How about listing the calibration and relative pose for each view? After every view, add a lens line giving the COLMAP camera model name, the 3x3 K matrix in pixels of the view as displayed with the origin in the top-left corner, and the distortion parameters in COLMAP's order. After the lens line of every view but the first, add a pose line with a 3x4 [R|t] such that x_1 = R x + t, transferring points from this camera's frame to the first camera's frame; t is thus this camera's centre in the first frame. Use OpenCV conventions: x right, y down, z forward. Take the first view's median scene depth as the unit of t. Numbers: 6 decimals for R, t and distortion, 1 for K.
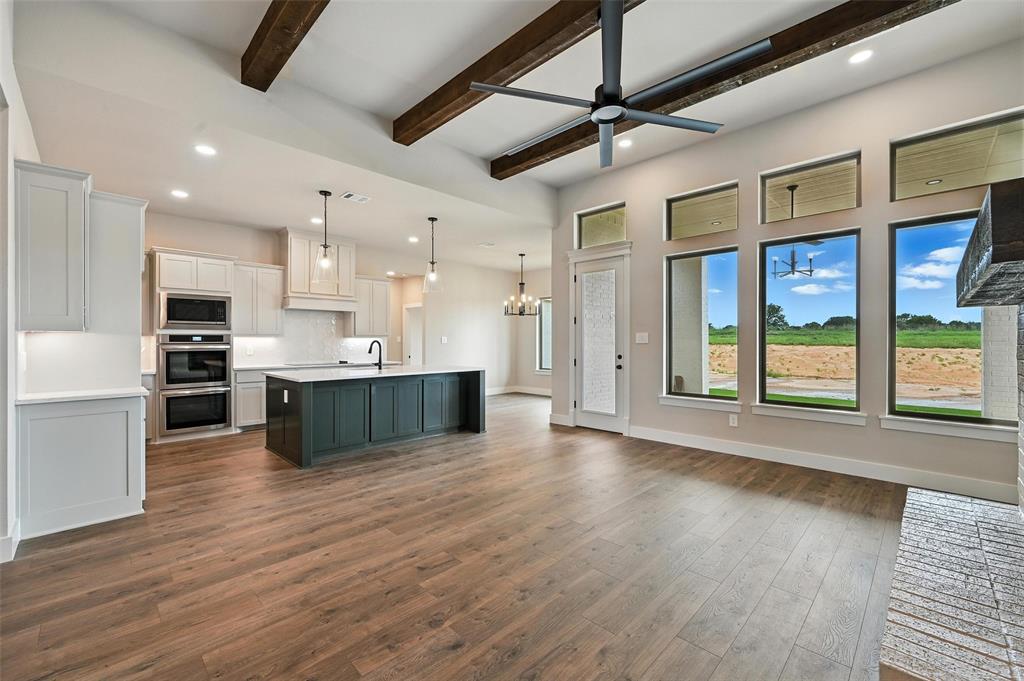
lens RADIAL K [[422.4, 0, 517.4], [0, 422.4, 343.6], [0, 0, 1]] dist [0.000292, -0.000065]
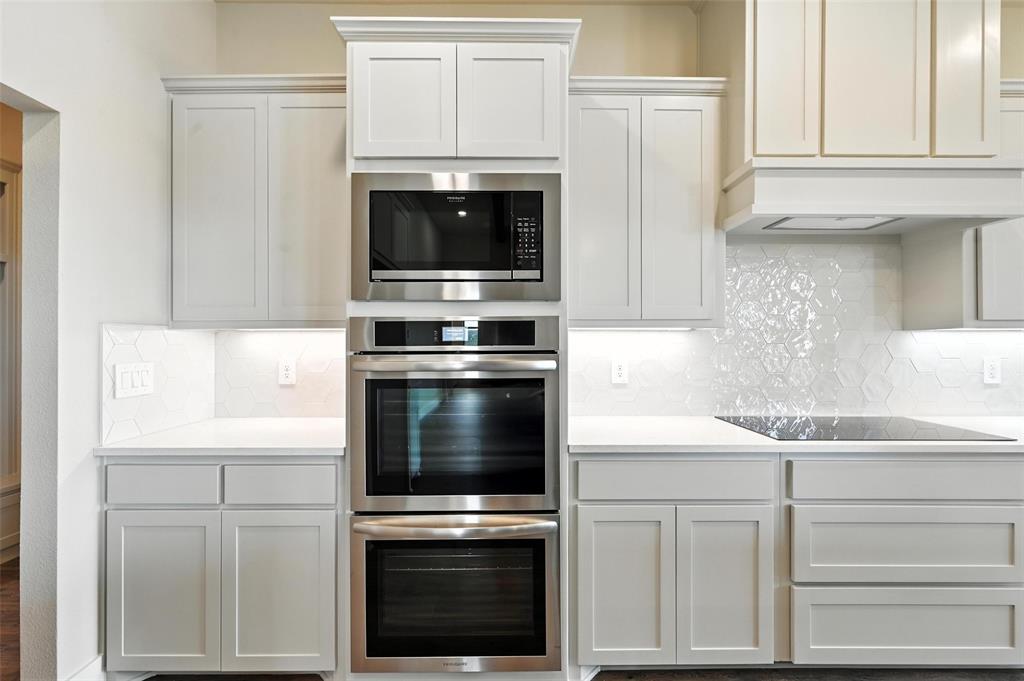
lens RADIAL K [[422.4, 0, 517.4], [0, 422.4, 343.6], [0, 0, 1]] dist [0.000292, -0.000065]
pose [[0.706574, -0.005248, -0.707620, -0.537361], [-0.001647, 0.999958, -0.009060, -0.003390], [0.707637, 0.007567, 0.706535, 0.837027]]
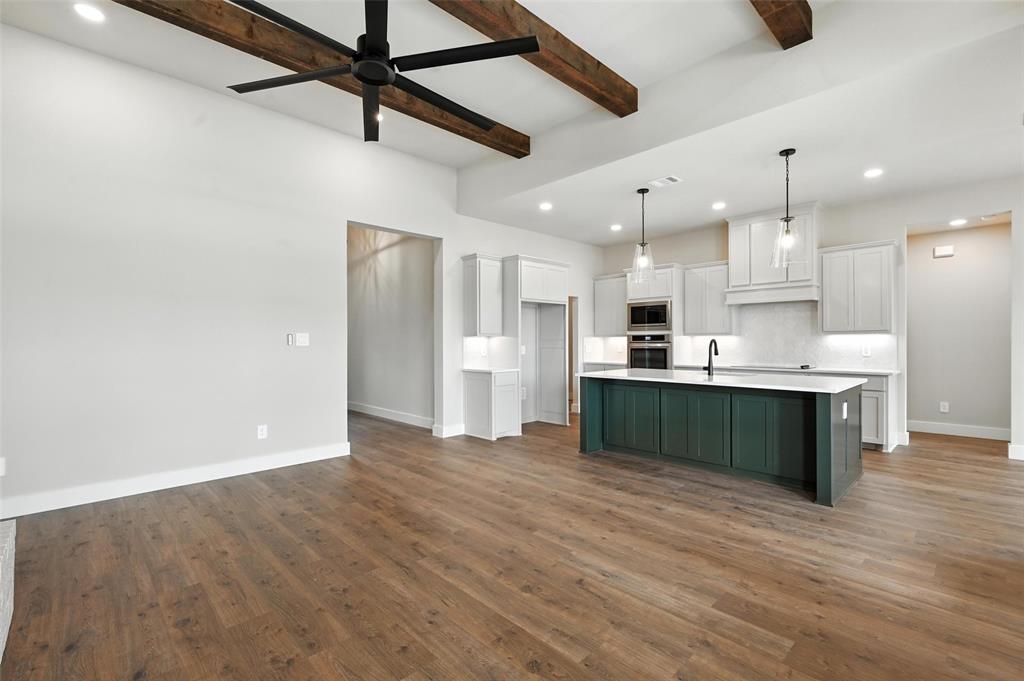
lens RADIAL K [[457.0, 0, 512.0], [0, 457.0, 340.5], [0, 0, 1]] dist [-0.000309, -0.000315]
pose [[-0.028440, -0.001165, -0.999595, 0.560757], [-0.001691, 0.999998, -0.001117, -0.003155], [0.999594, 0.001658, -0.028442, 0.649584]]
